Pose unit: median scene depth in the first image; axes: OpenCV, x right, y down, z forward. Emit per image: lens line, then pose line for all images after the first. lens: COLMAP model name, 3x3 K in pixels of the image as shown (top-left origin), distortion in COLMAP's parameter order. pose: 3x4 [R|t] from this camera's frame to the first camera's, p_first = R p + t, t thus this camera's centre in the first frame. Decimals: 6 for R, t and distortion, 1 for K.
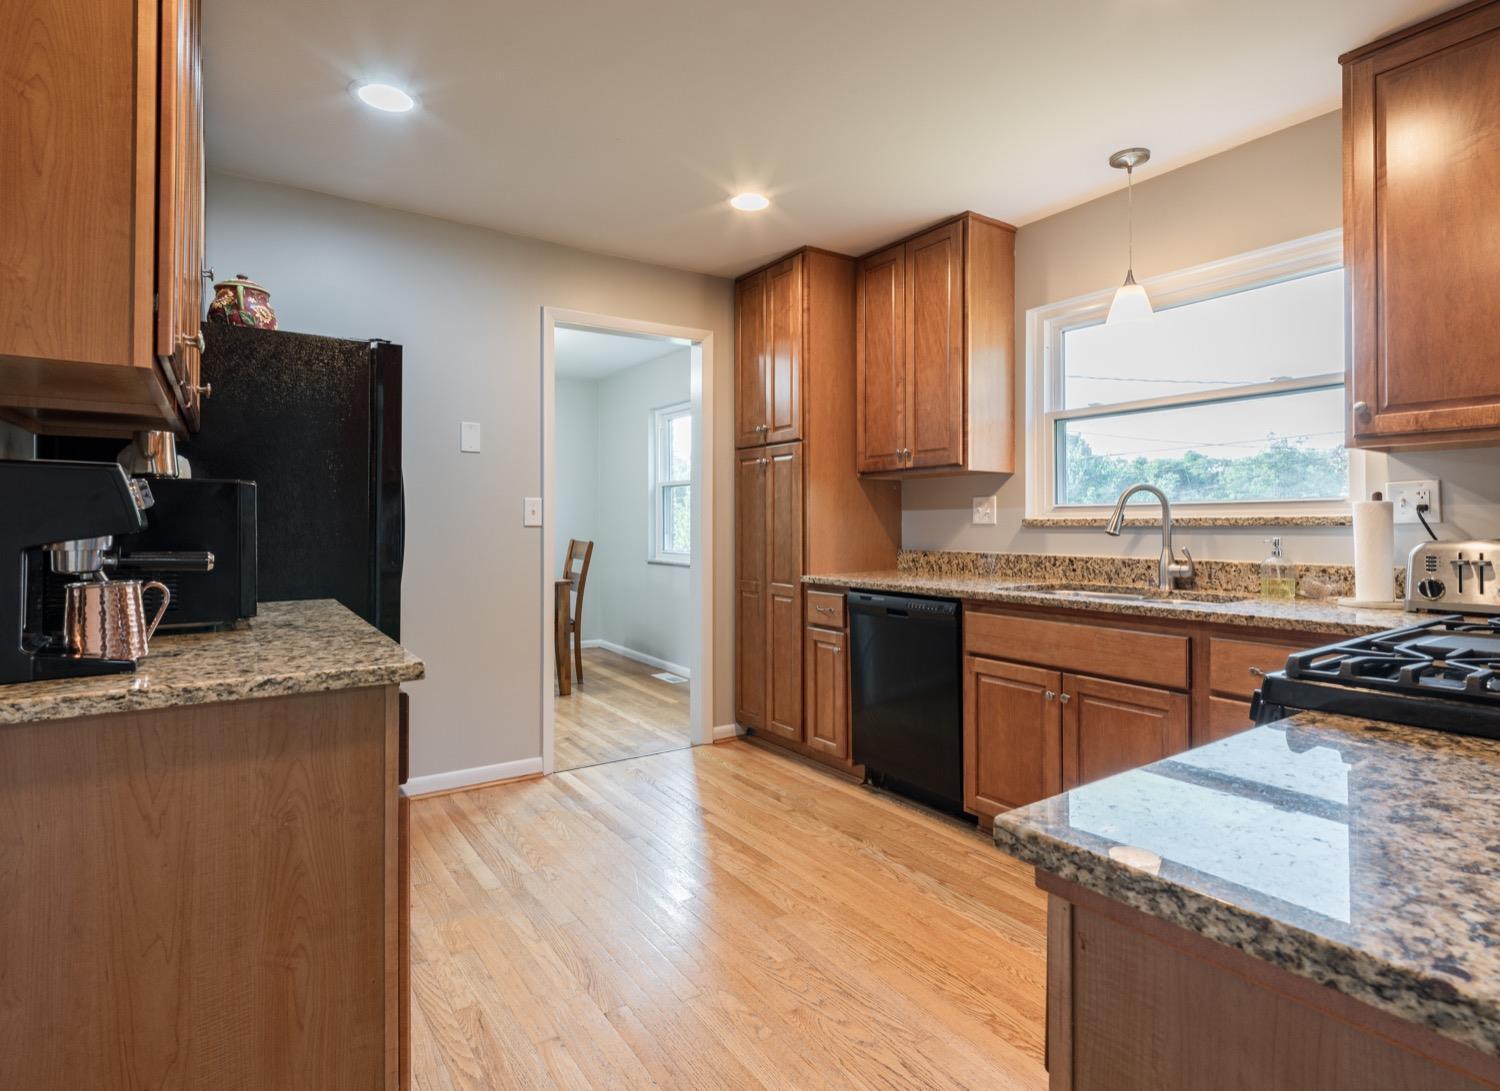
lens RADIAL K [[771.9, 0, 747.2], [0, 771.9, 518.7], [0, 0, 1]] dist [0.000615, 0.000086]
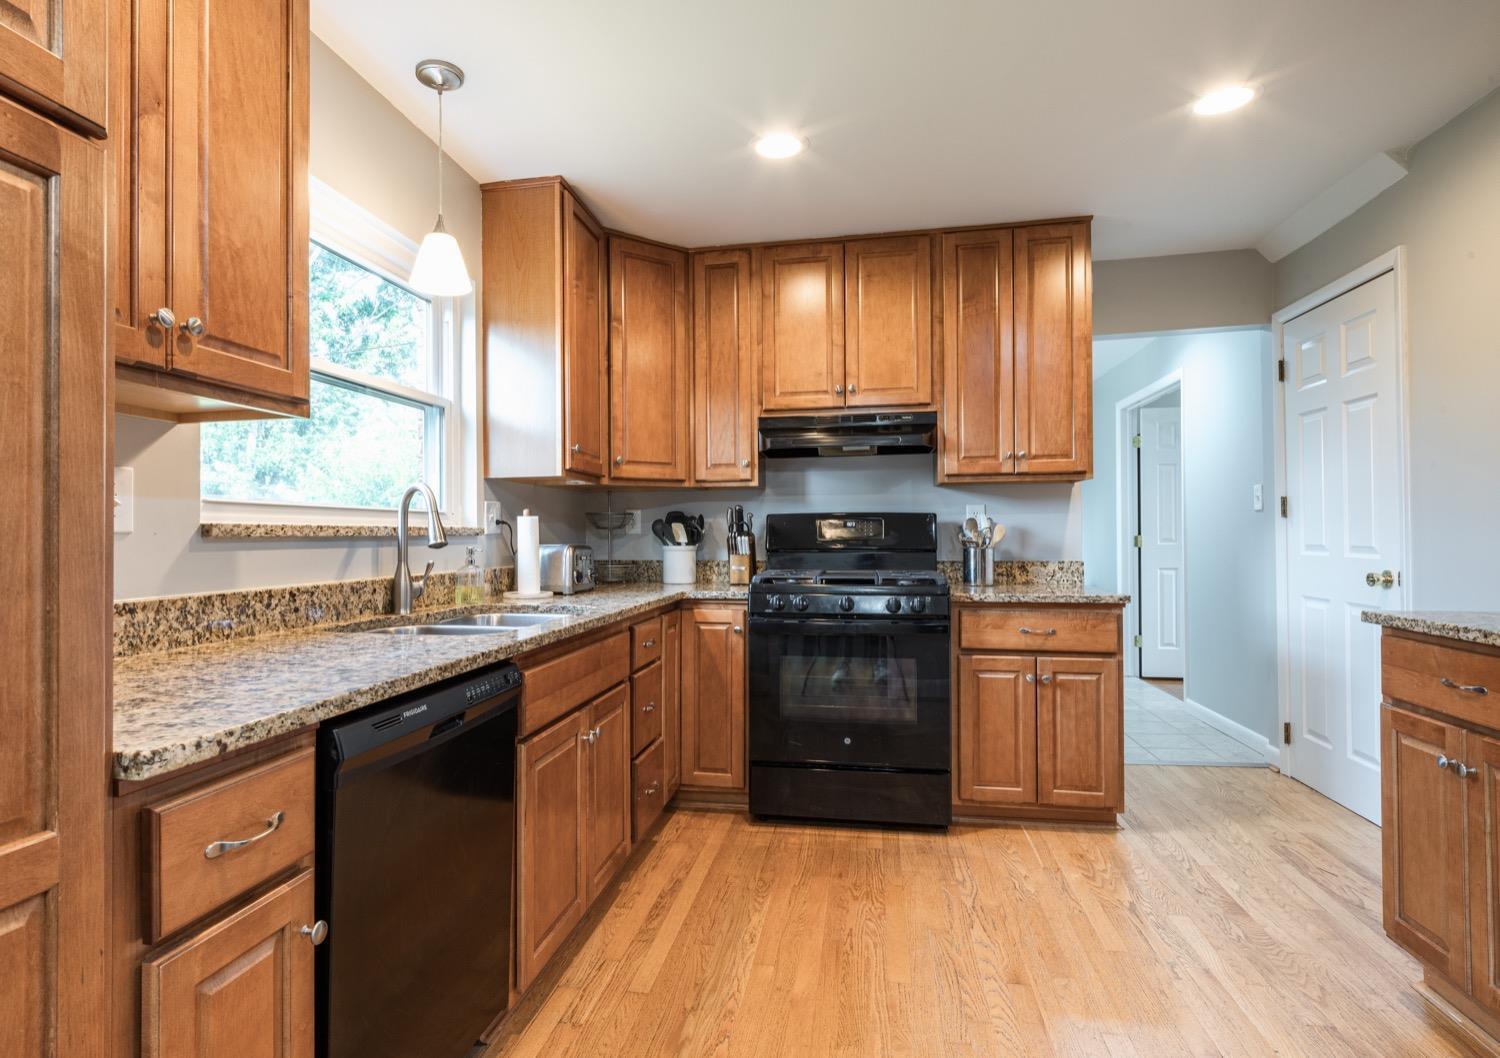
lens RADIAL K [[751.3, 0, 750.0], [0, 751.3, 529.0], [0, 0, 1]] dist [-0.003573, -0.001875]
pose [[-0.710916, 0.014670, 0.703124, -0.257890], [0.005138, 0.999864, -0.015665, 0.015705], [-0.703258, -0.007524, -0.710895, 1.253149]]
